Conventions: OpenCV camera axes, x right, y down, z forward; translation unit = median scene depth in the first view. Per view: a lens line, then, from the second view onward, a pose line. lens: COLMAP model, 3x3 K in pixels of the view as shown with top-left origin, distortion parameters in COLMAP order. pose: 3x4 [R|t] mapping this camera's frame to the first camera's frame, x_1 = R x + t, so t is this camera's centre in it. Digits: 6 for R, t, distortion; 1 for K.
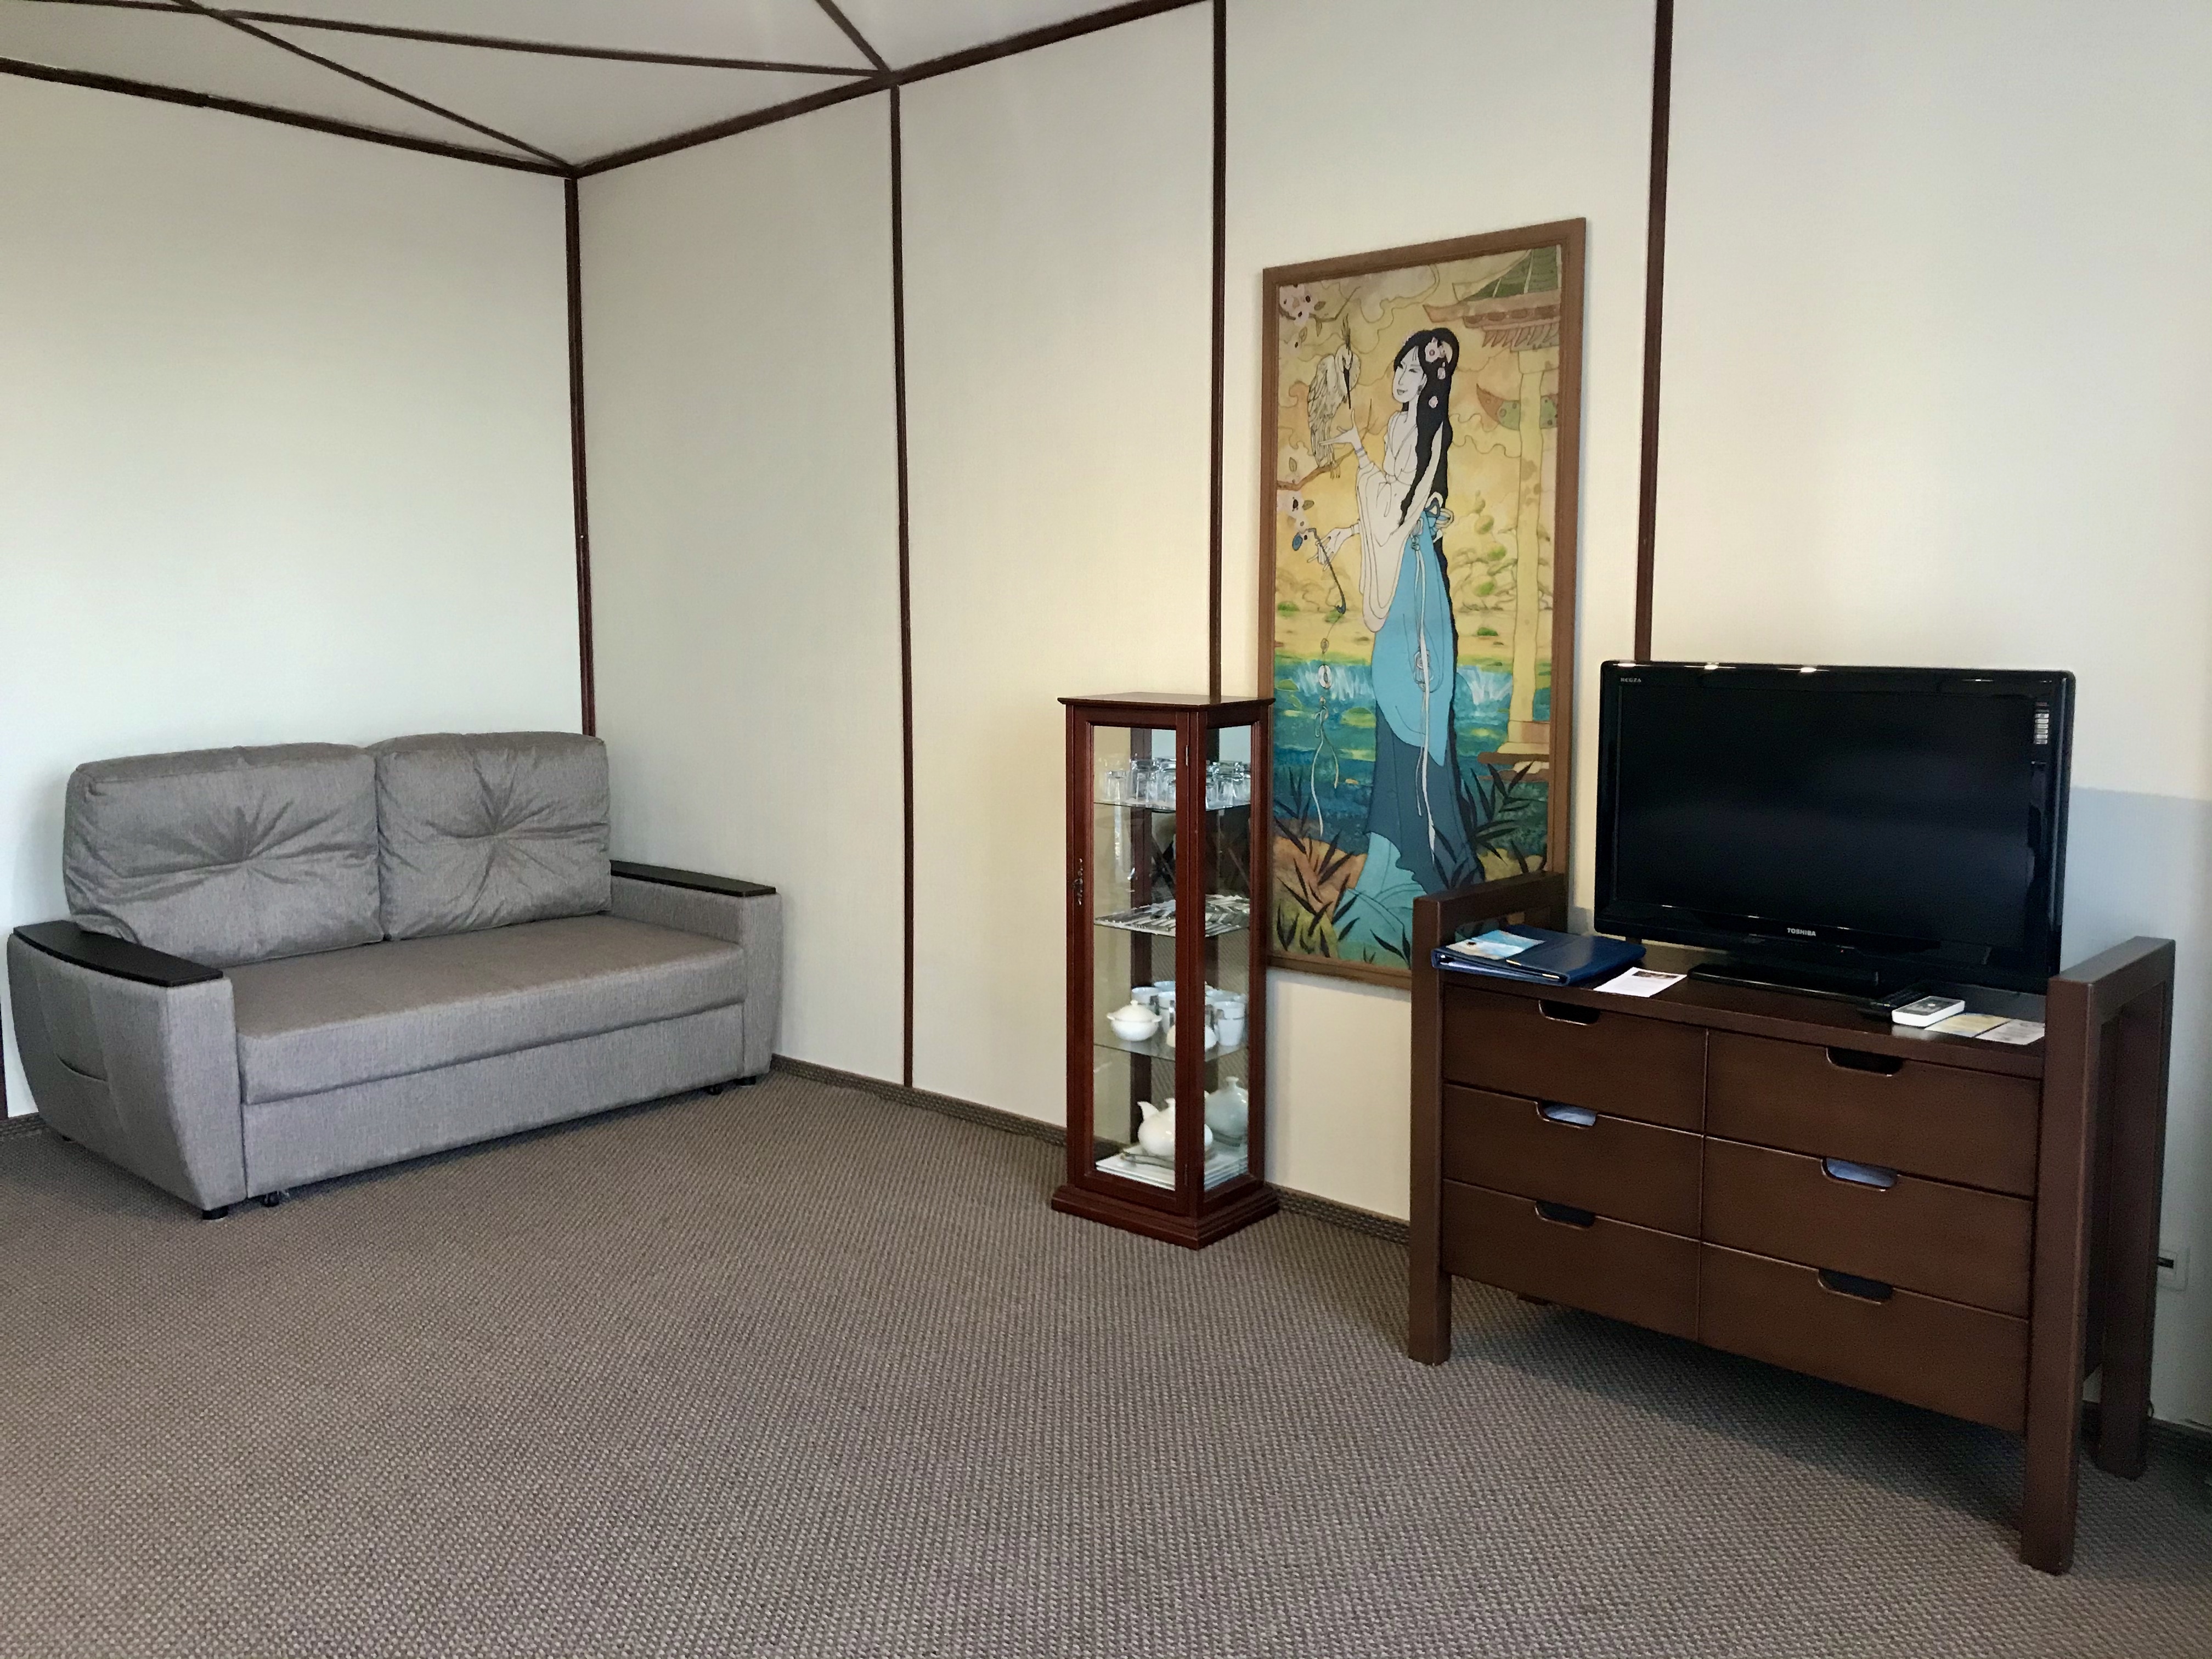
lens RADIAL K [[1822.0, 0, 1105.3], [0, 1822.0, 820.6], [0, 0, 1]] dist [0.105092, -0.122208]
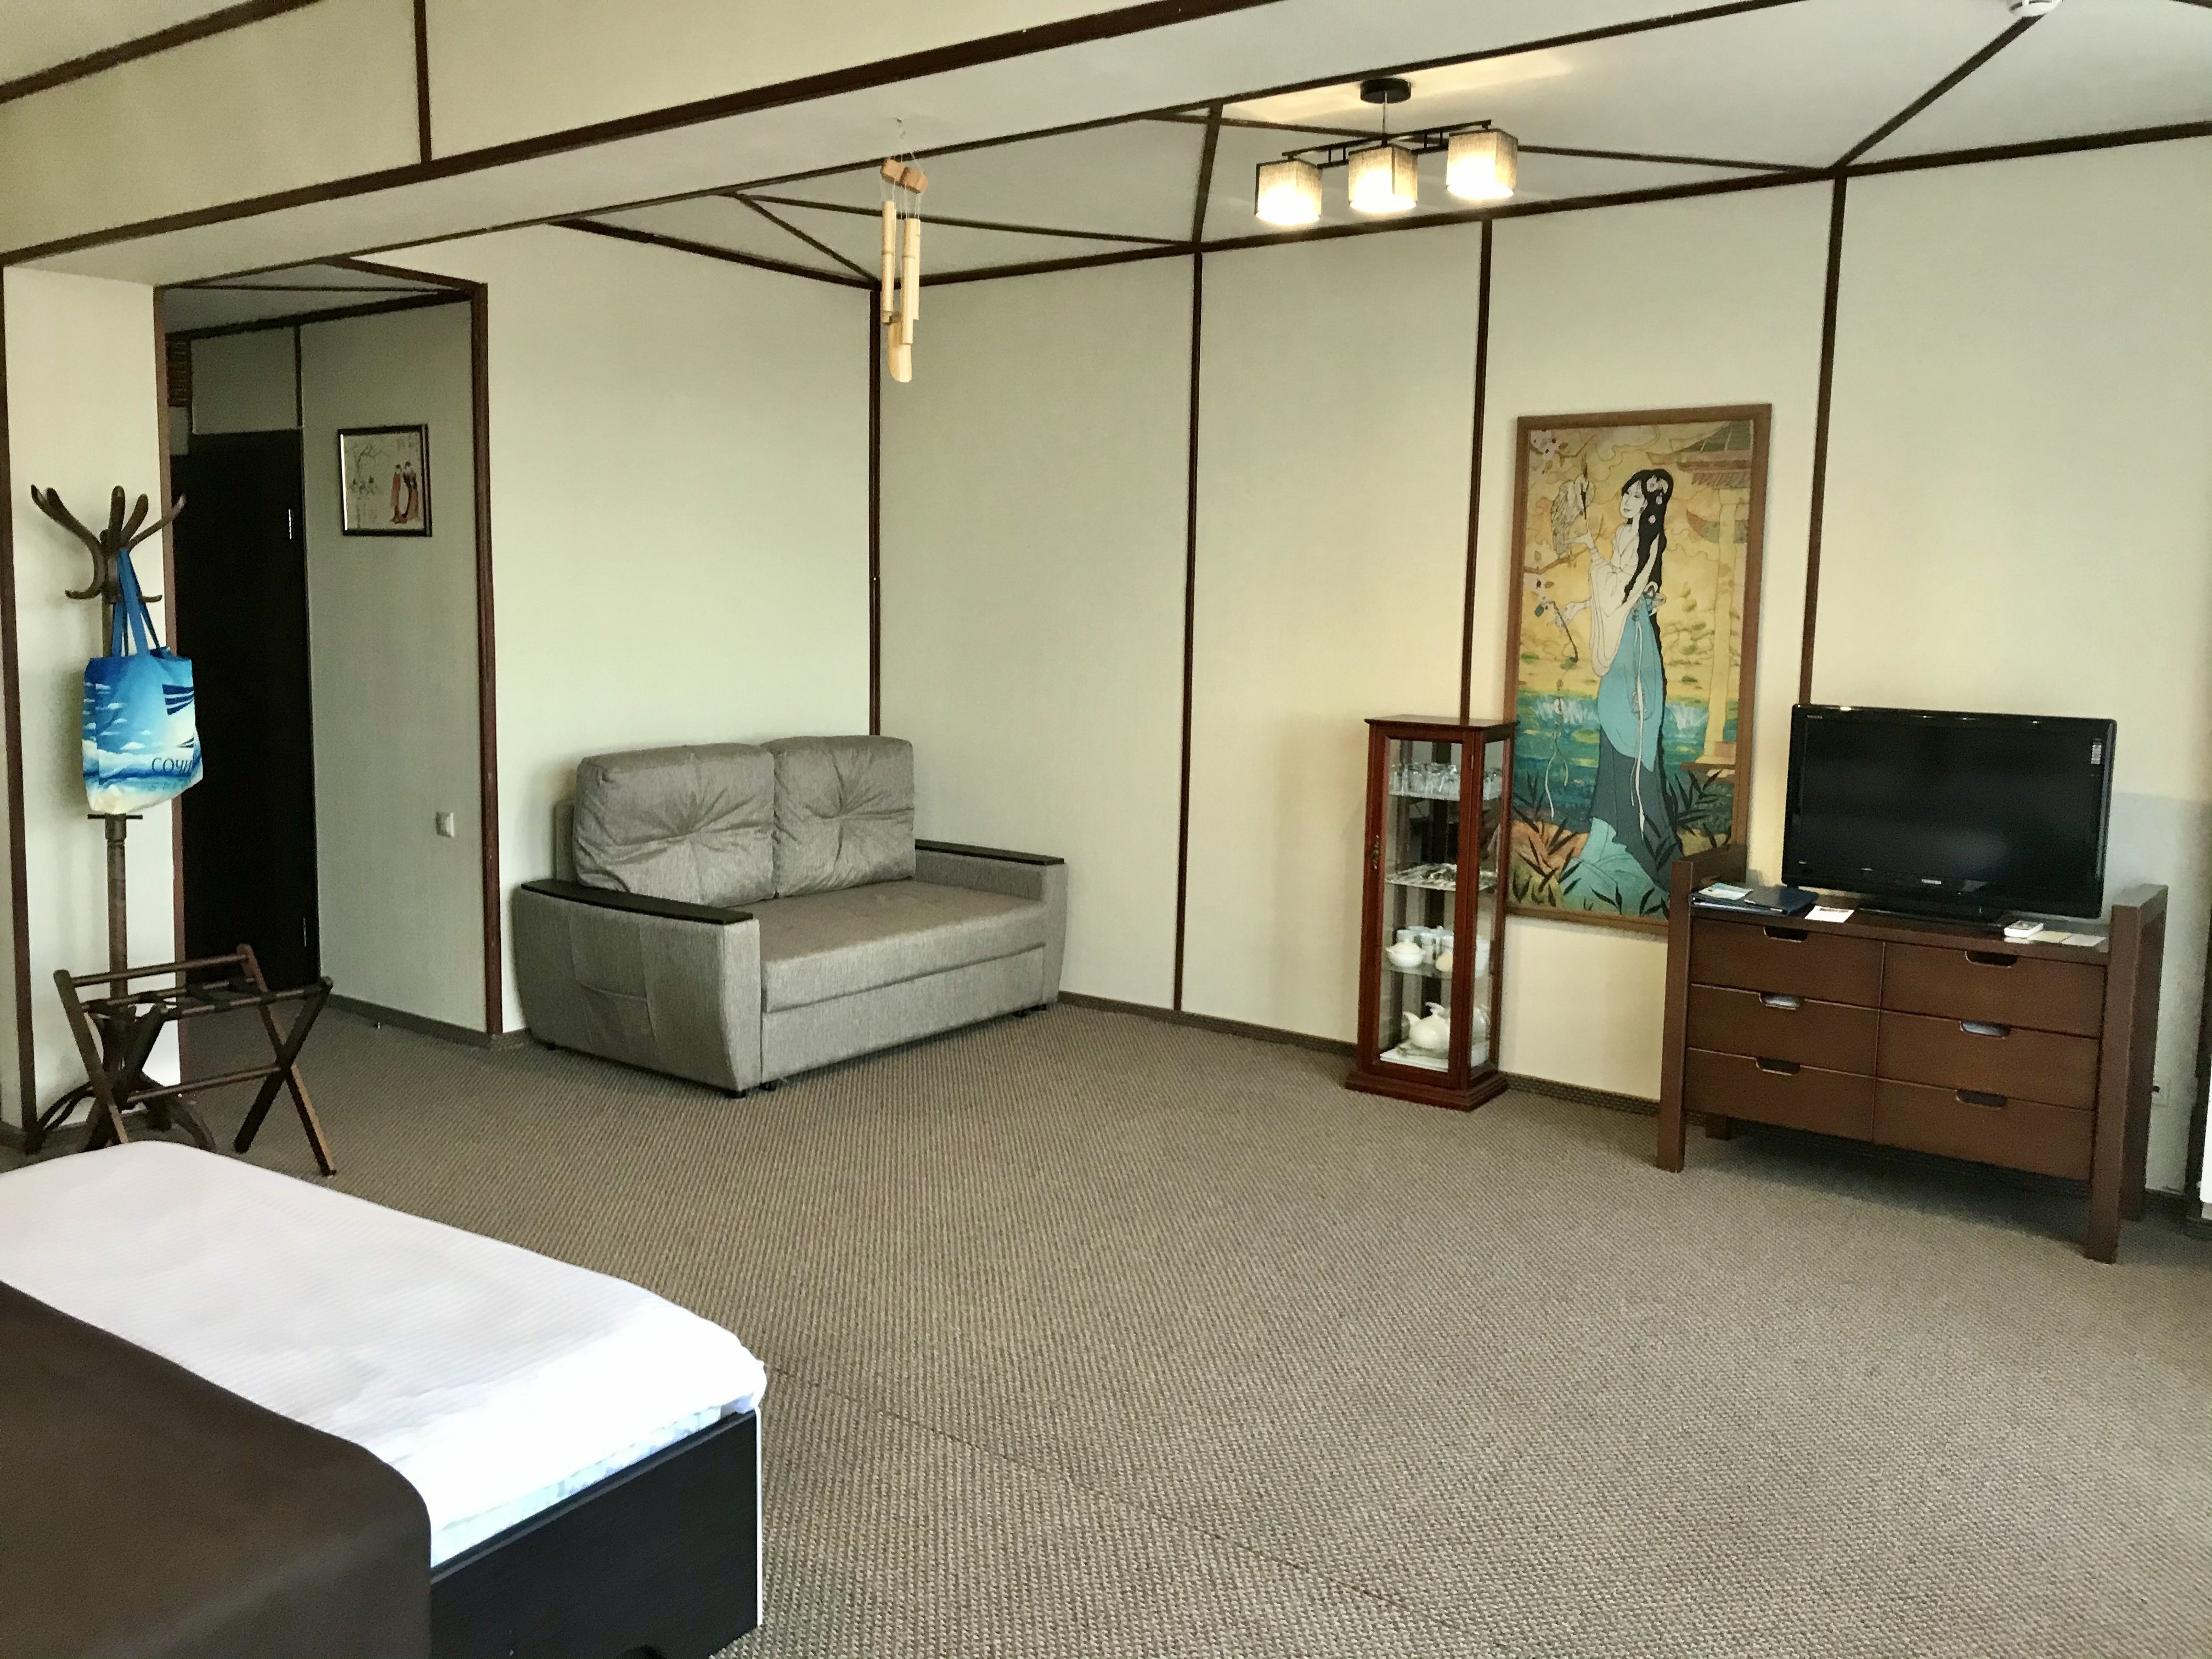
lens RADIAL K [[1856.6, 0, 1106.0], [0, 1856.6, 829.5], [0, 0, 1]] dist [0.062204, -0.001564]
pose [[0.994221, 0.007244, 0.107112, -0.385646], [-0.008117, 0.999937, 0.007722, 0.007574], [-0.107050, -0.008547, 0.994217, -0.398139]]
